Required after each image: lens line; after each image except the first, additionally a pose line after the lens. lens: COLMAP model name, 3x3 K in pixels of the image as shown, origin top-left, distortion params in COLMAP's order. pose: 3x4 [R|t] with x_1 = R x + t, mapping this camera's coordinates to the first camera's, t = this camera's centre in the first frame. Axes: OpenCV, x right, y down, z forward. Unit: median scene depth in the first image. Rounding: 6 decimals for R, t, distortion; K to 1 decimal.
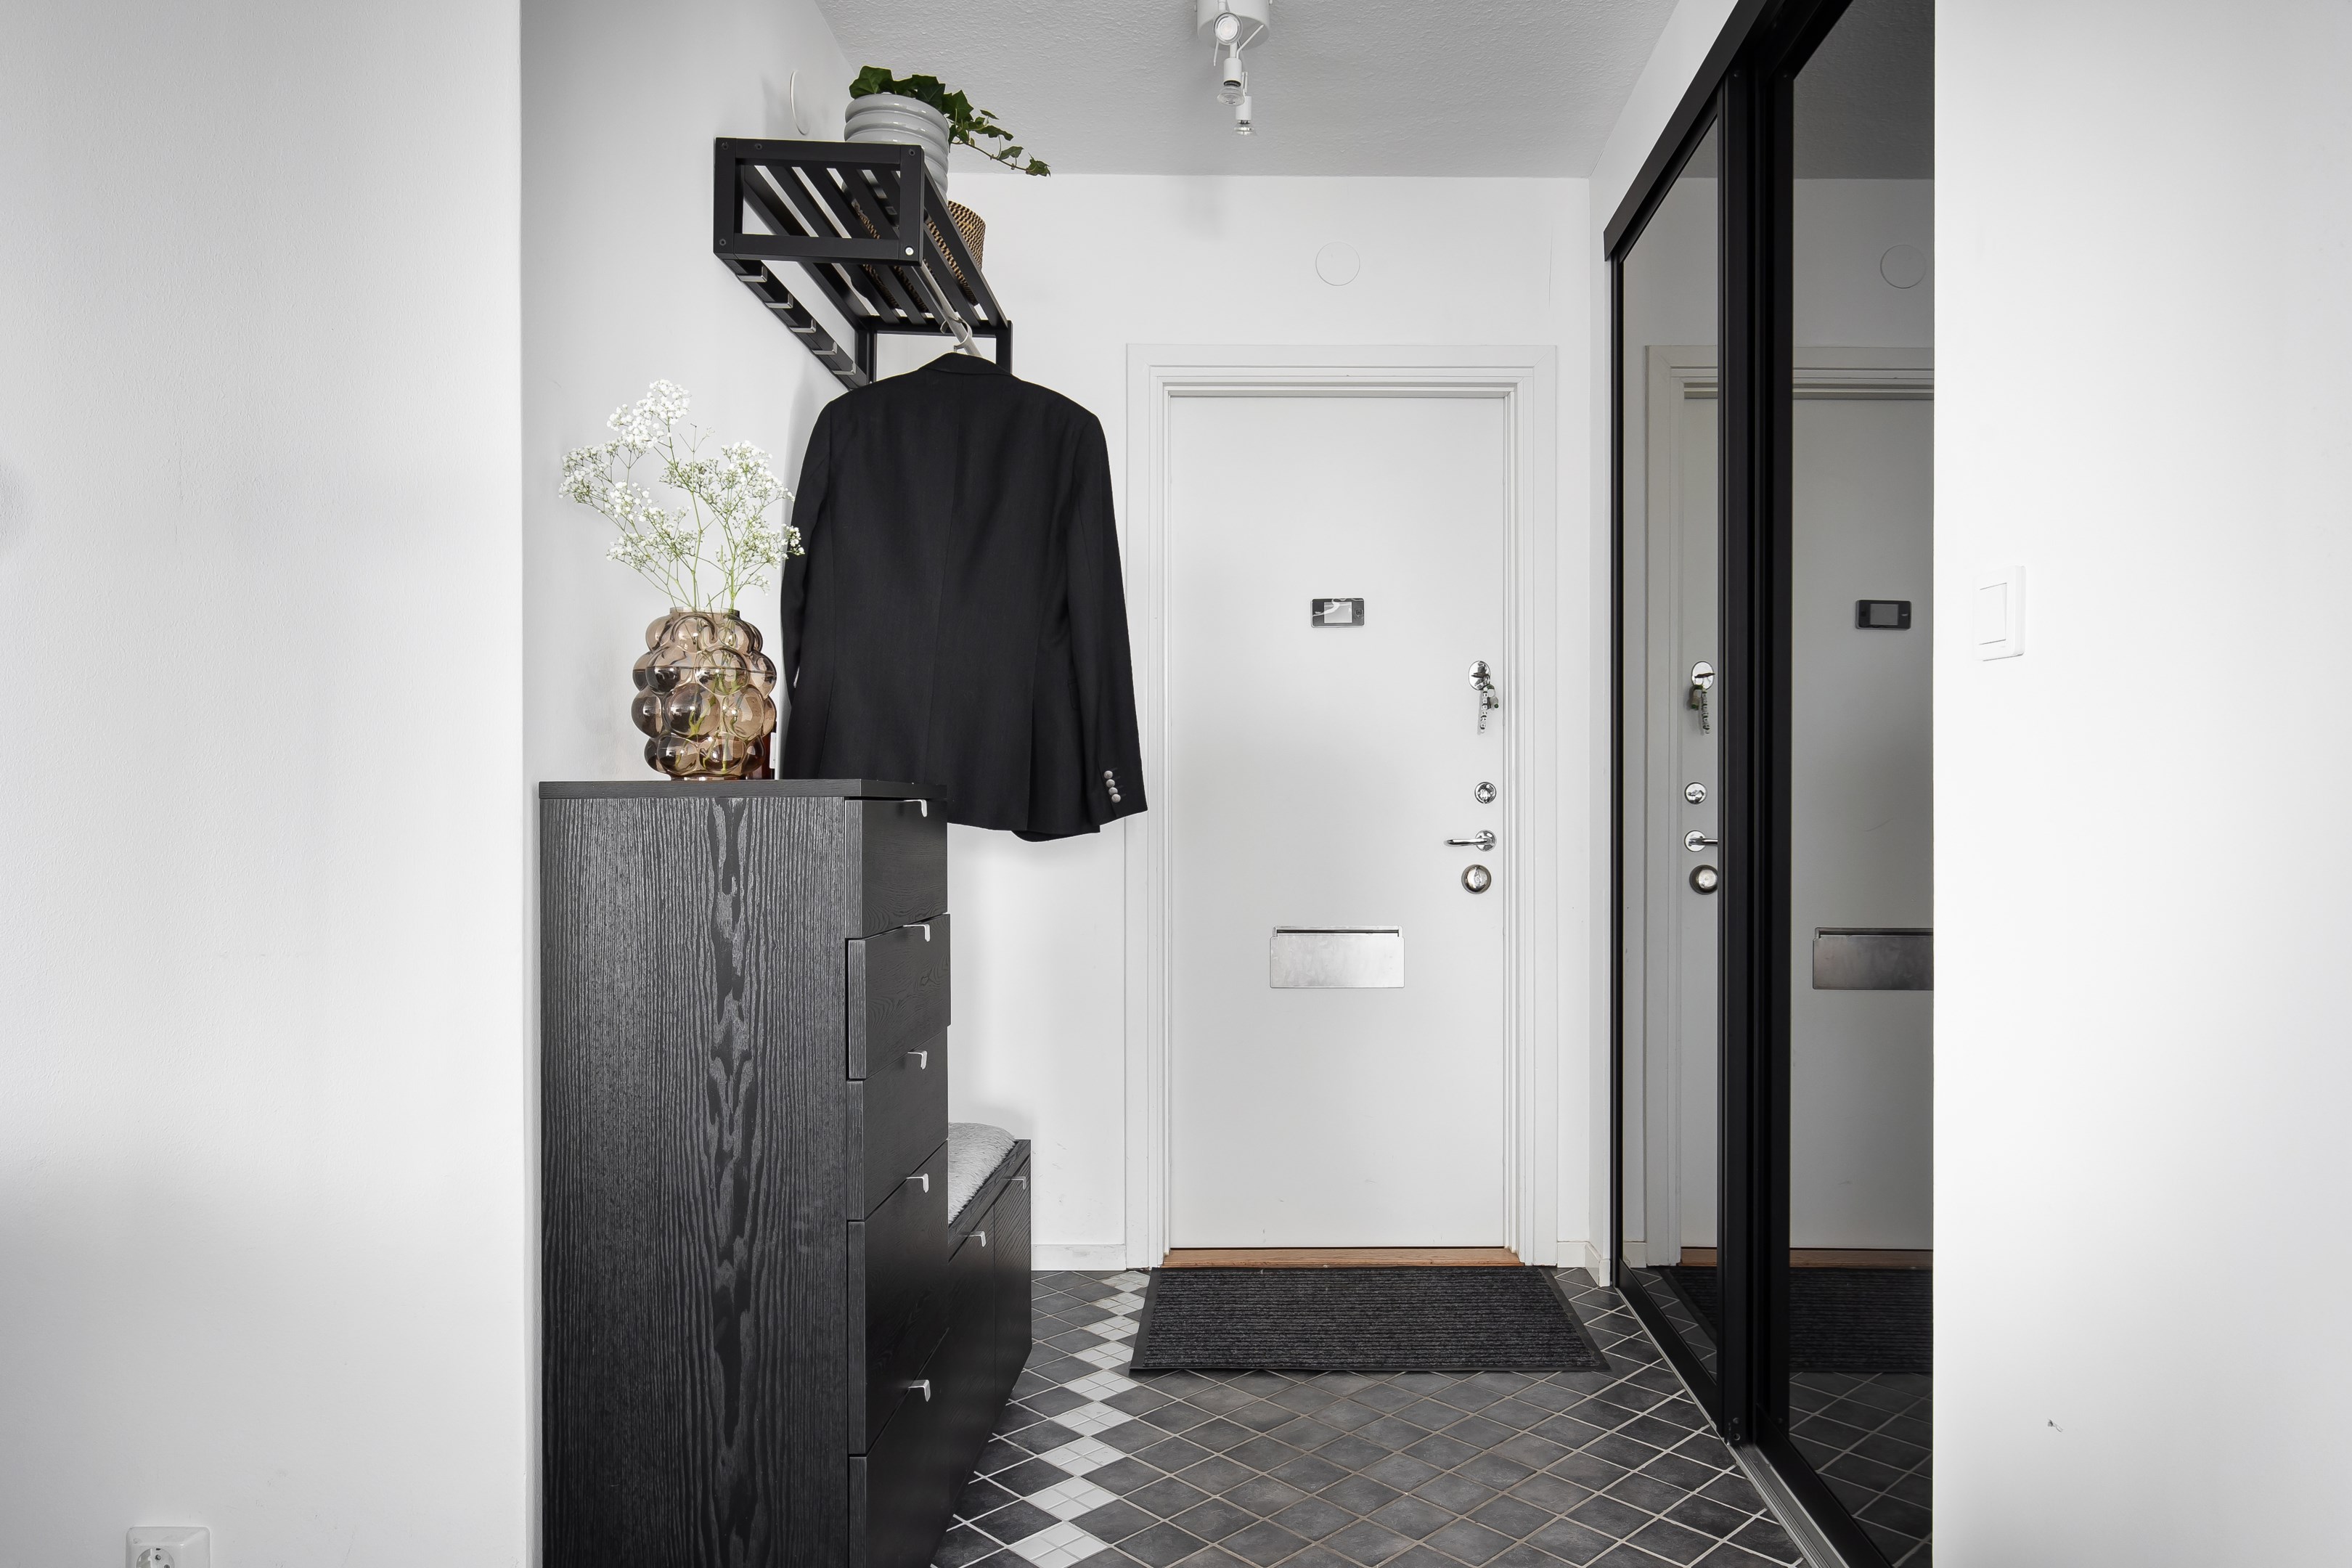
lens RADIAL K [[1506.4, 0, 1183.3], [0, 1506.4, 794.3], [0, 0, 1]] dist [0.033081, -0.004290]
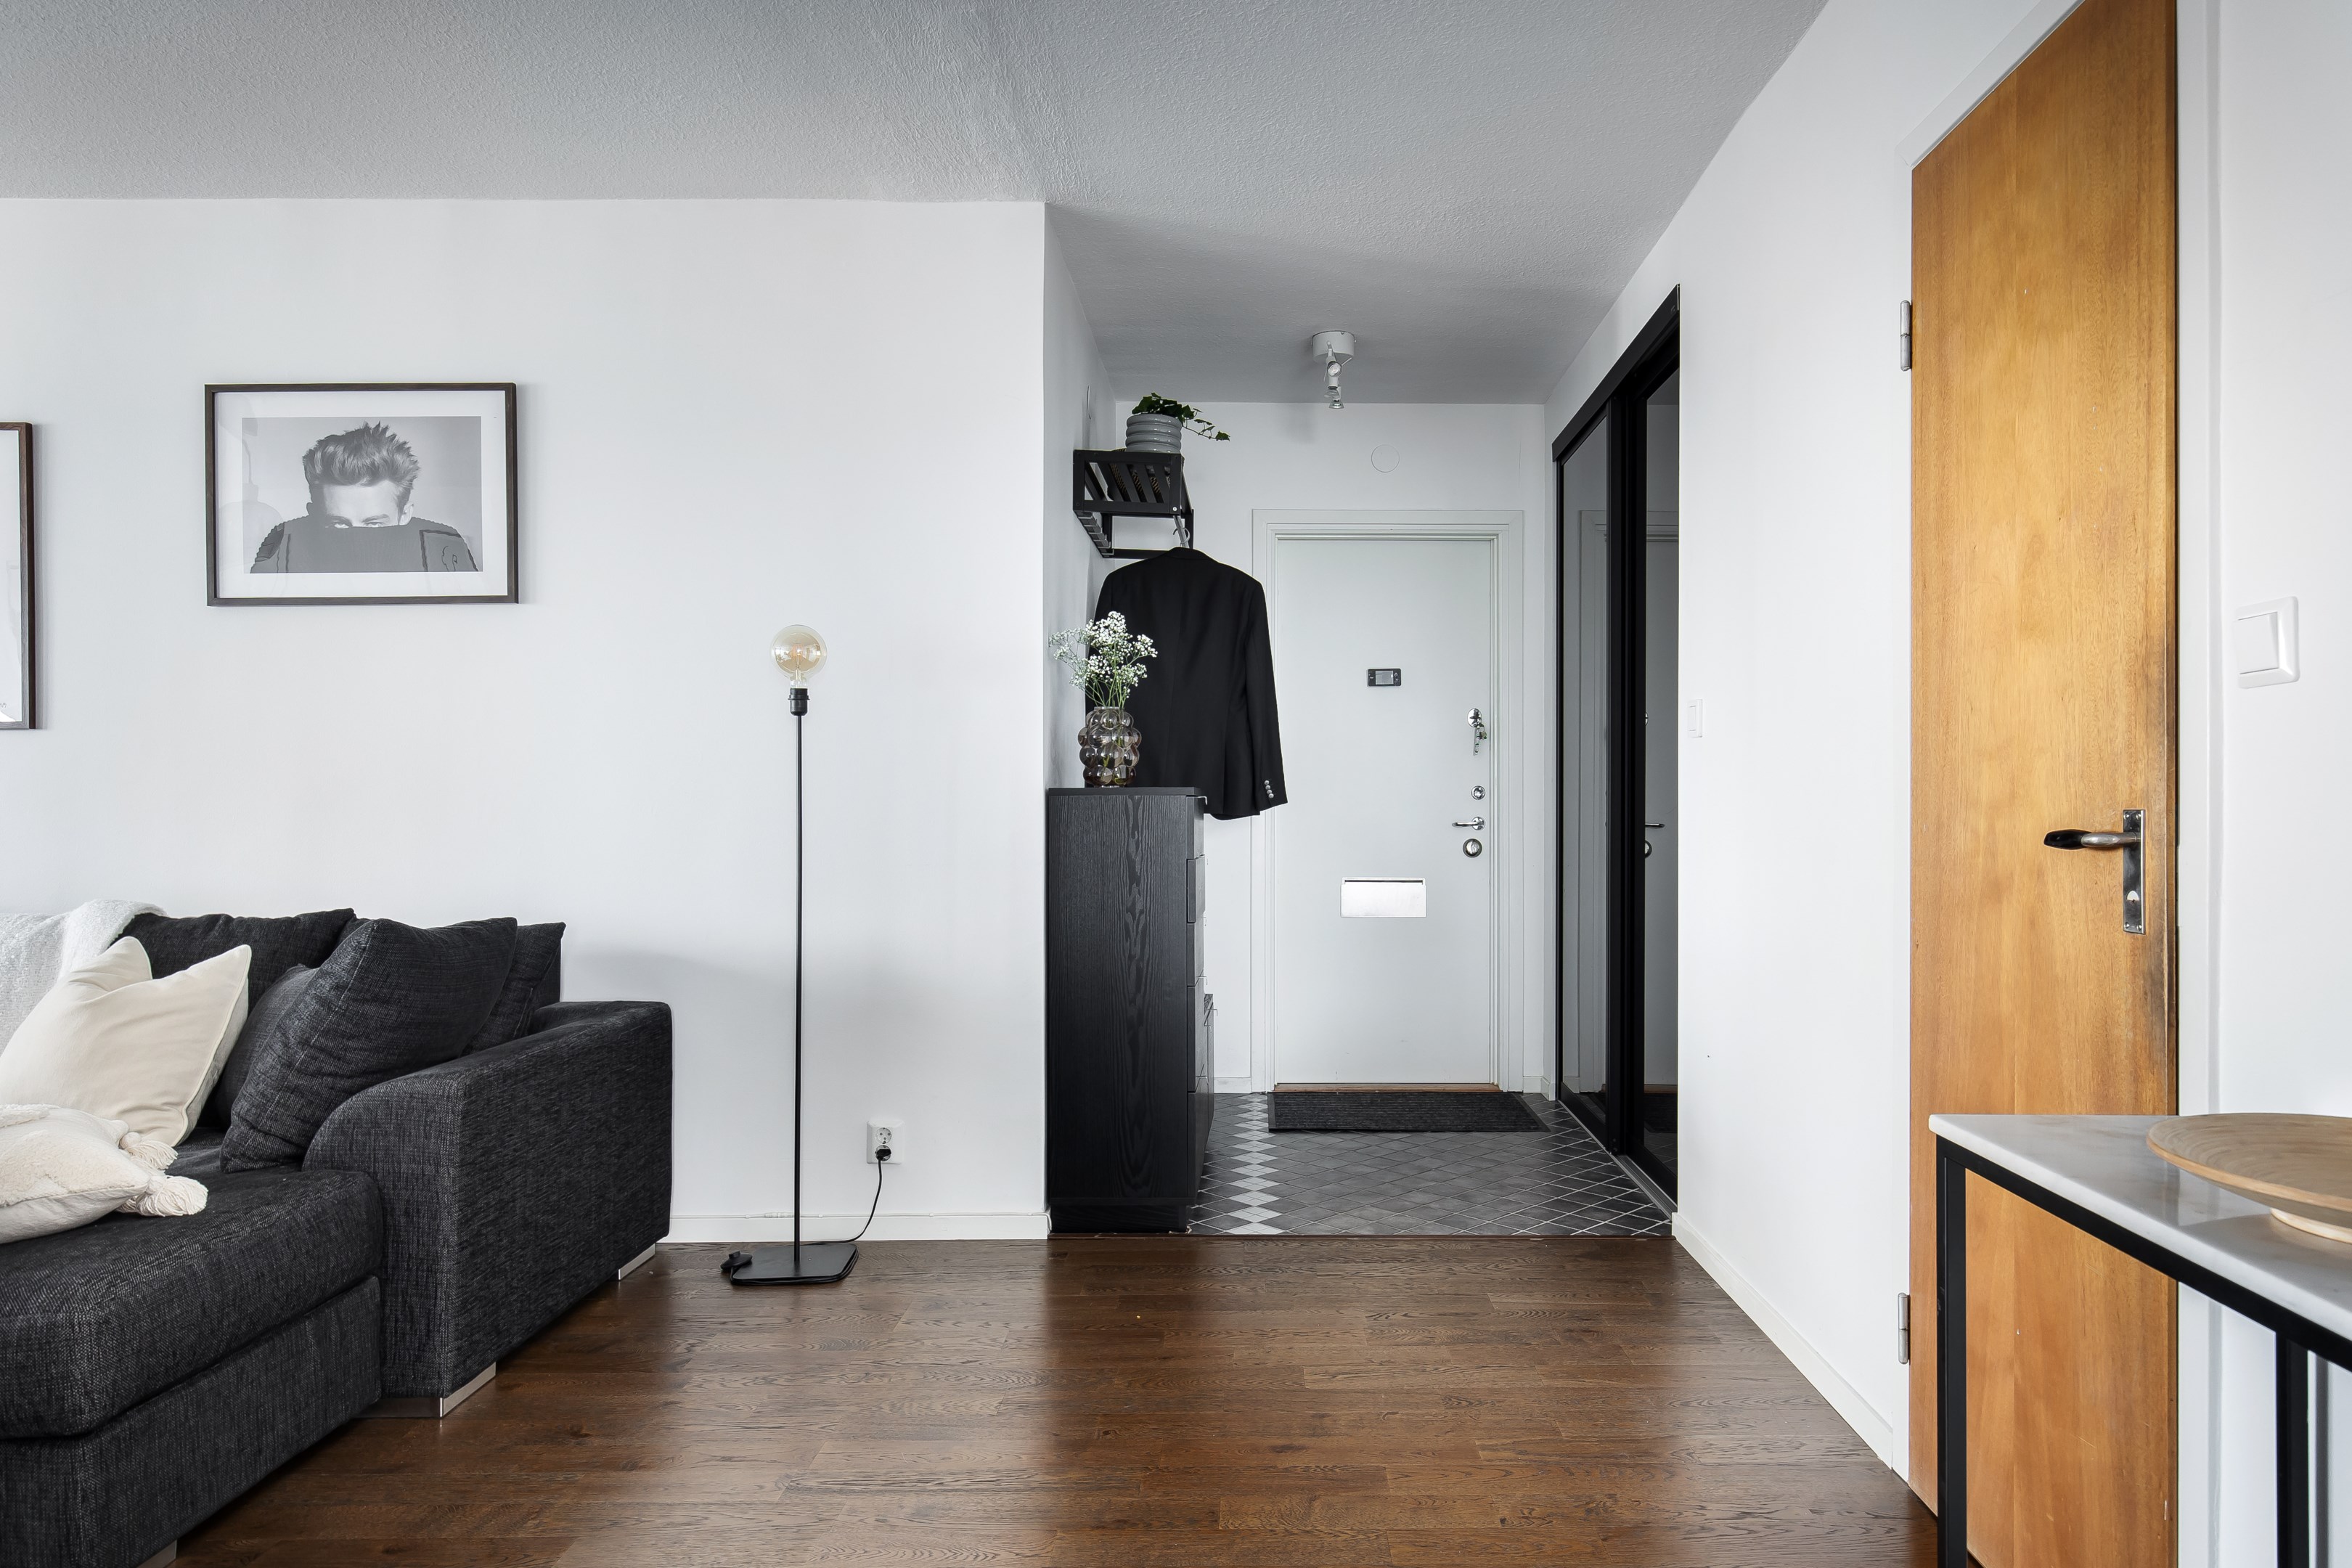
lens RADIAL K [[1506.4, 0, 1180.5], [0, 1506.4, 785.7], [0, 0, 1]] dist [0.033081, -0.004290]
pose [[0.999999, 0.001250, 0.000088, -0.135511], [-0.001249, 0.999991, -0.004108, -0.001848], [-0.000093, 0.004107, 0.999992, -0.702878]]
